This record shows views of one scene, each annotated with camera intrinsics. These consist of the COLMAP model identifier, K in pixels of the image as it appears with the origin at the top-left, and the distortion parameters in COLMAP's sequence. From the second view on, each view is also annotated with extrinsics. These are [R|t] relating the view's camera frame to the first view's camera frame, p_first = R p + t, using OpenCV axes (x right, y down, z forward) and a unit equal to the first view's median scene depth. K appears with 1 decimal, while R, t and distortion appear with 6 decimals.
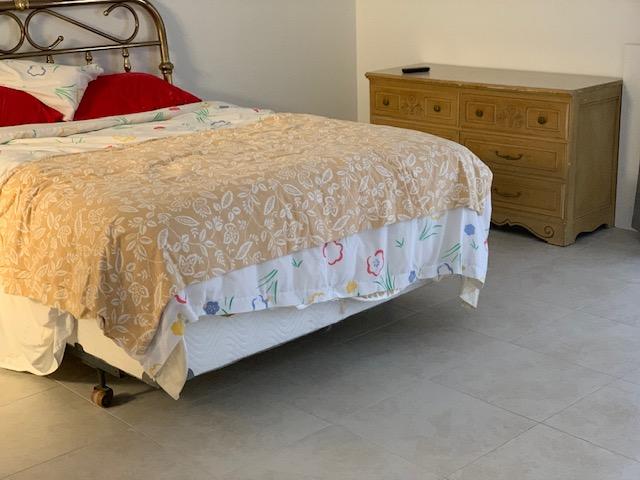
lens RADIAL K [[964.2, 0, 319.4], [0, 964.2, 240.0], [0, 0, 1]] dist [-0.007701, 0.000000]
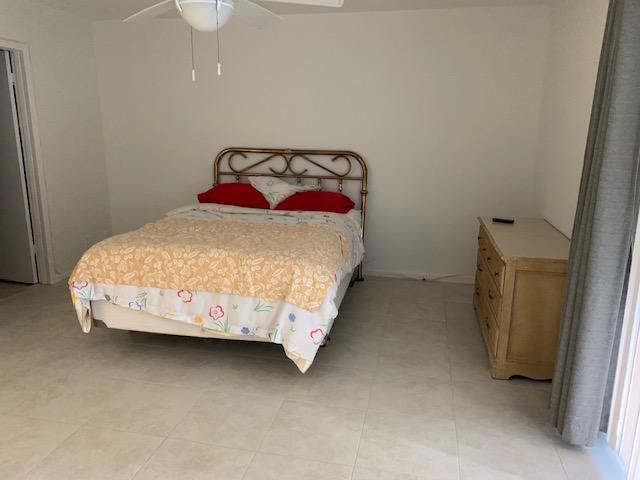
lens RADIAL K [[491.6, 0, 322.8], [0, 491.6, 240.1], [0, 0, 1]] dist [0.016625, -0.004295]
pose [[0.575372, 0.216538, -0.788707, 0.609267], [-0.264383, 0.961787, 0.071186, -0.155750], [0.773983, 0.167562, 0.610634, 0.437325]]
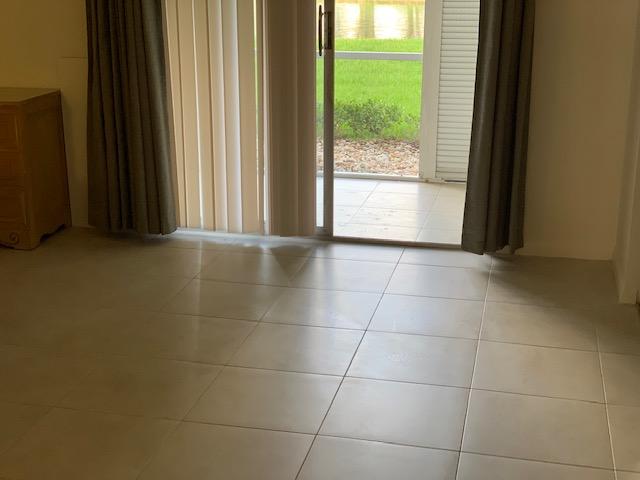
lens RADIAL K [[964.2, 0, 319.9], [0, 964.2, 240.5], [0, 0, 1]] dist [-0.007701, 0.000000]
pose [[0.818823, -0.129512, 0.559246, -0.076221], [0.139741, 0.989882, 0.024637, 0.015029], [-0.556778, 0.057976, 0.828636, -0.048673]]
